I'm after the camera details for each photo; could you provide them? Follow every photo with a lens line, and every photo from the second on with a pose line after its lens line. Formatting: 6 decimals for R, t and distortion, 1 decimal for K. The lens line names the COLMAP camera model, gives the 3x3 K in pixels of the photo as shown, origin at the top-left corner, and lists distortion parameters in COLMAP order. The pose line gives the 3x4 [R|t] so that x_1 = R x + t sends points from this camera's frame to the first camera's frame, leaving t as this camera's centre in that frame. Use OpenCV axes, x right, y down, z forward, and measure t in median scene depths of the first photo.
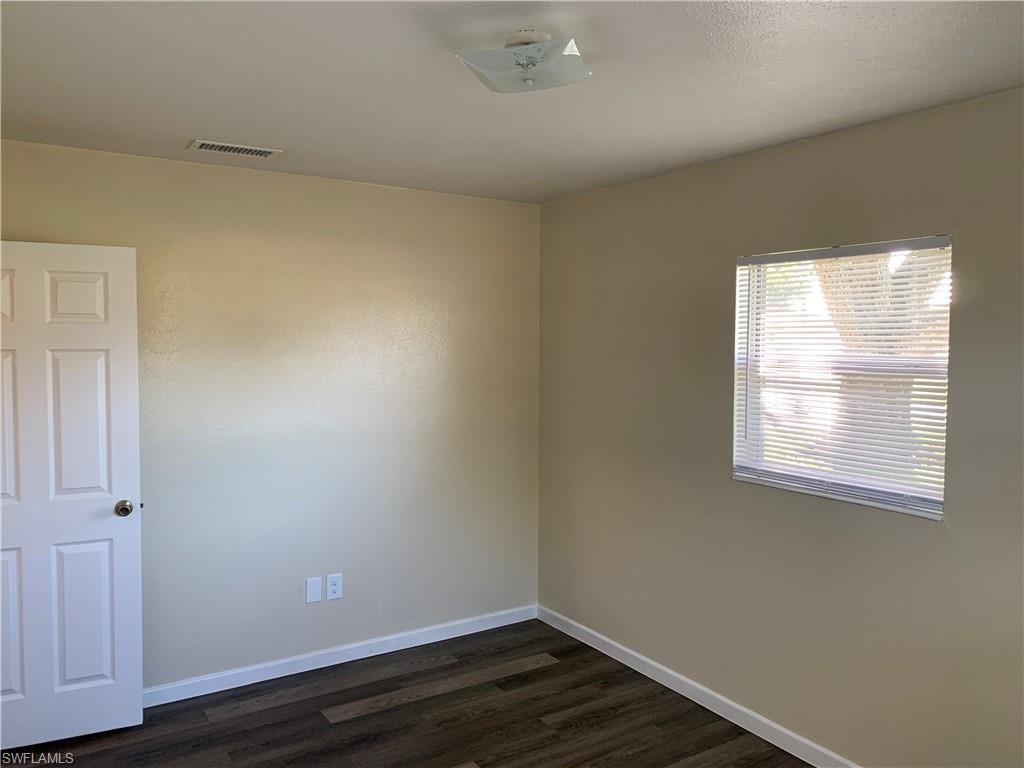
lens RADIAL K [[783.6, 0, 512.0], [0, 783.6, 381.9], [0, 0, 1]] dist [0.038193, -0.045219]
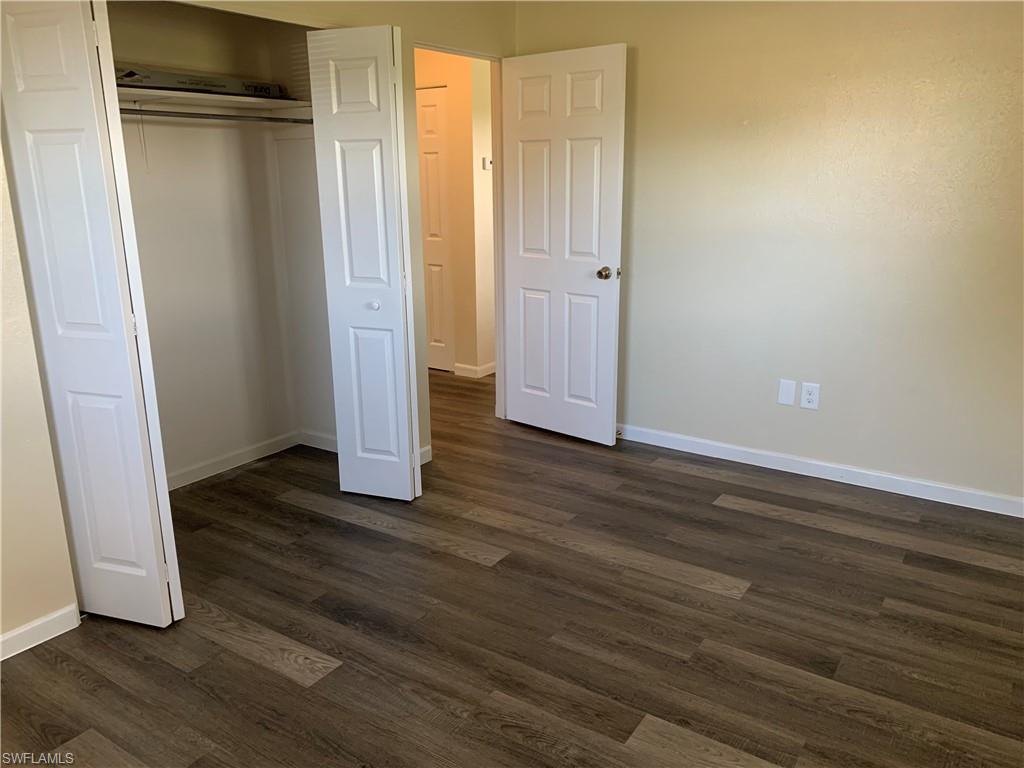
lens RADIAL K [[783.6, 0, 512.5], [0, 783.6, 385.4], [0, 0, 1]] dist [0.038193, -0.045219]
pose [[0.401730, 0.236621, -0.884660, 0.527447], [-0.035946, 0.969371, 0.242956, 0.034620], [0.915052, -0.065802, 0.397931, 0.336950]]
